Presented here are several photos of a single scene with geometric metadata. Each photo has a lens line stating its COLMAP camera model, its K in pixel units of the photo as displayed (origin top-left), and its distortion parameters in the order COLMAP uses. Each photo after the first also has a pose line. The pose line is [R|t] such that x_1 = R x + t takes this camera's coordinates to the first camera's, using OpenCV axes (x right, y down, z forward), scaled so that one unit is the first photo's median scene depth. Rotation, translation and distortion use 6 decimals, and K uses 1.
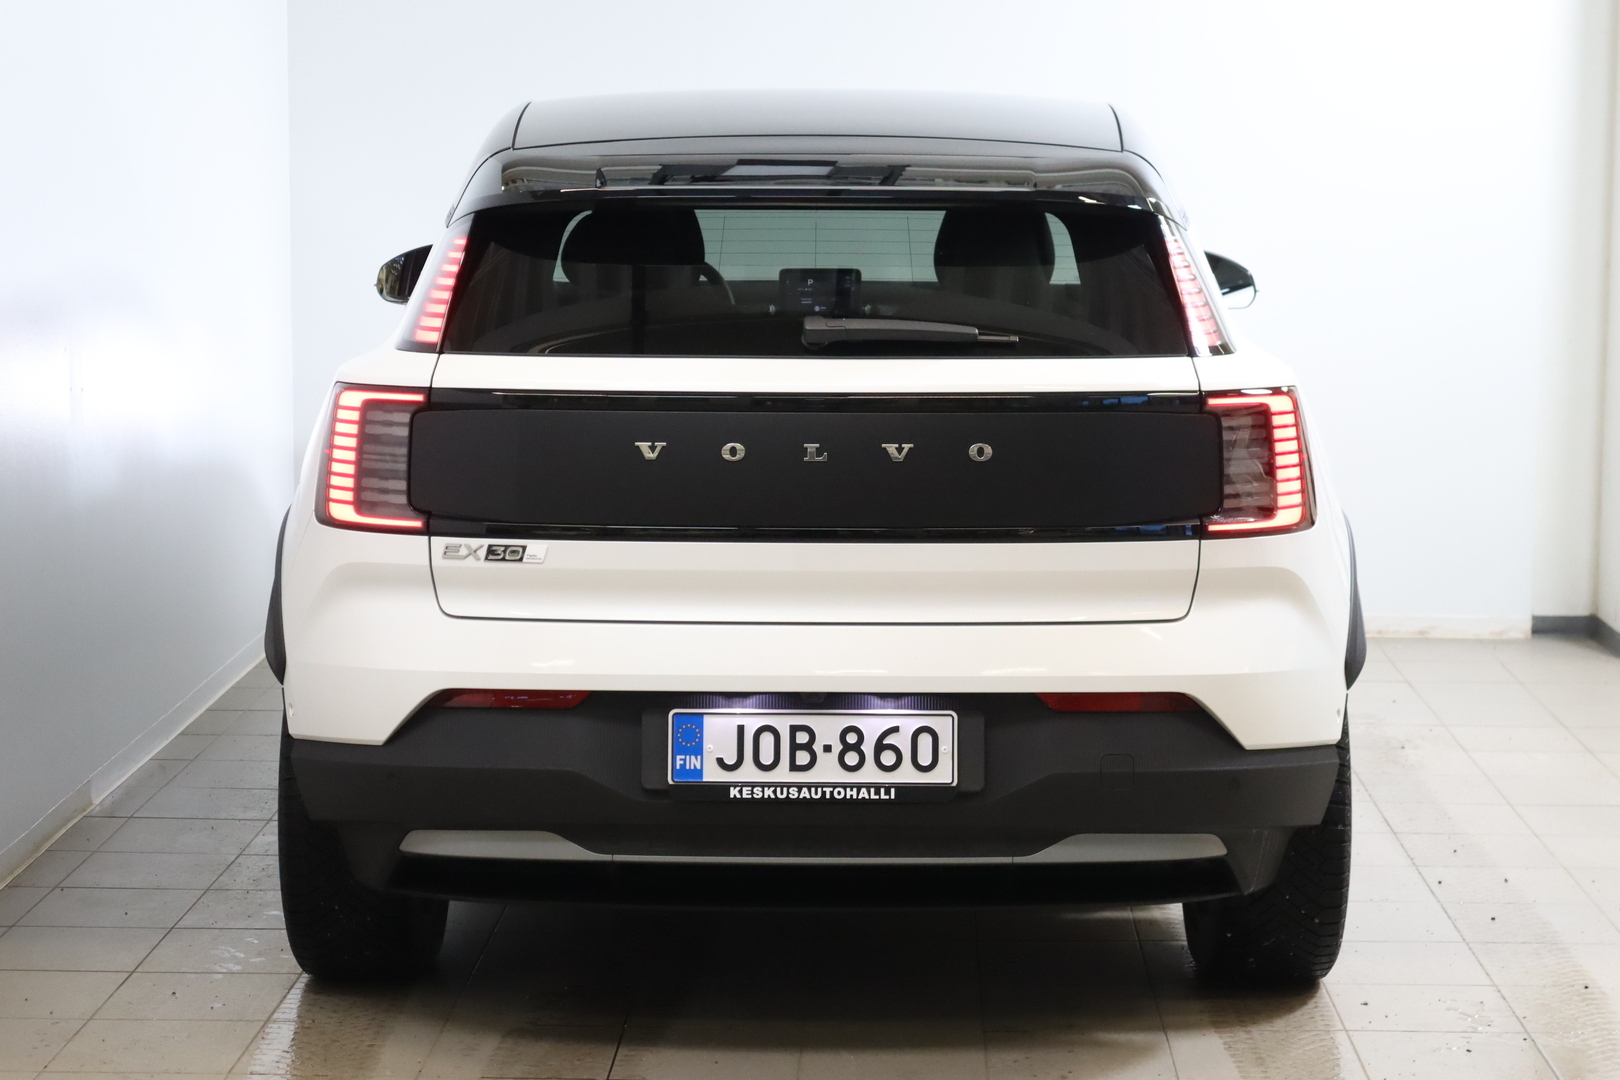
lens RADIAL K [[2602.6, 0, 810.0], [0, 2602.6, 540.0], [0, 0, 1]] dist [-0.005857, 0.013176]
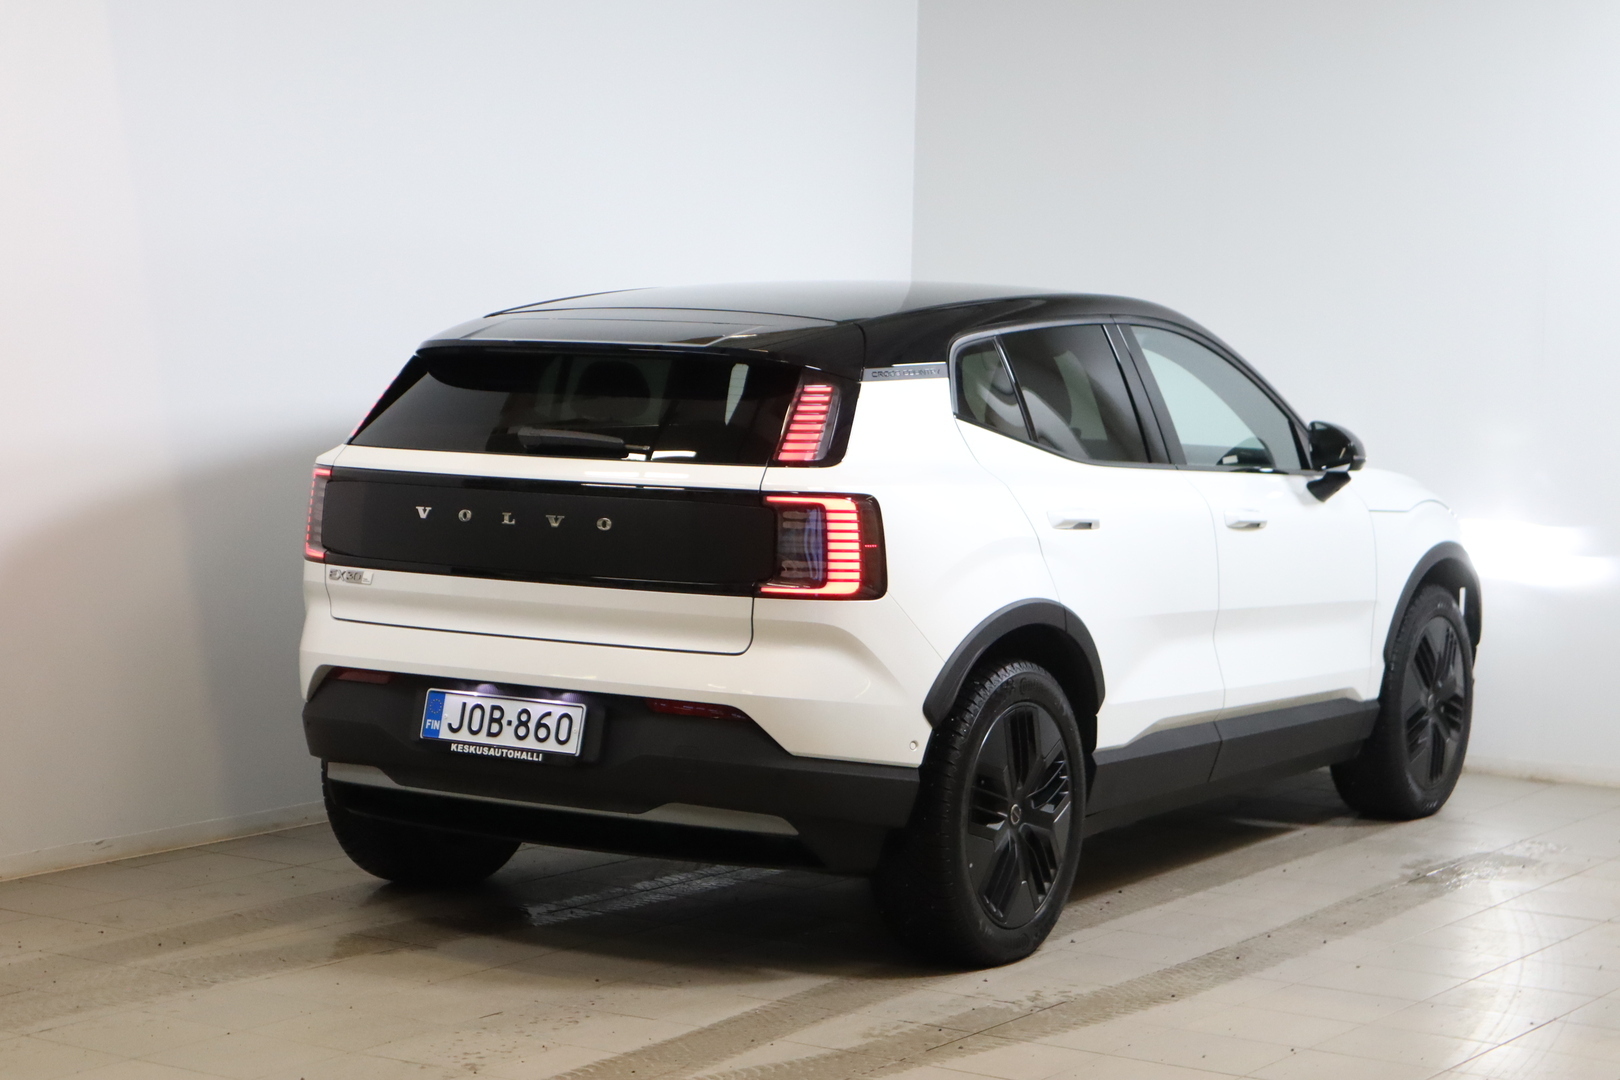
lens RADIAL K [[2602.6, 0, 810.0], [0, 2602.6, 540.0], [0, 0, 1]] dist [-0.005857, 0.013176]
pose [[0.890079, 0.055839, -0.452373, 0.807286], [-0.079190, 0.996319, -0.032832, 0.012587], [0.448874, 0.065046, 0.891224, -0.228156]]
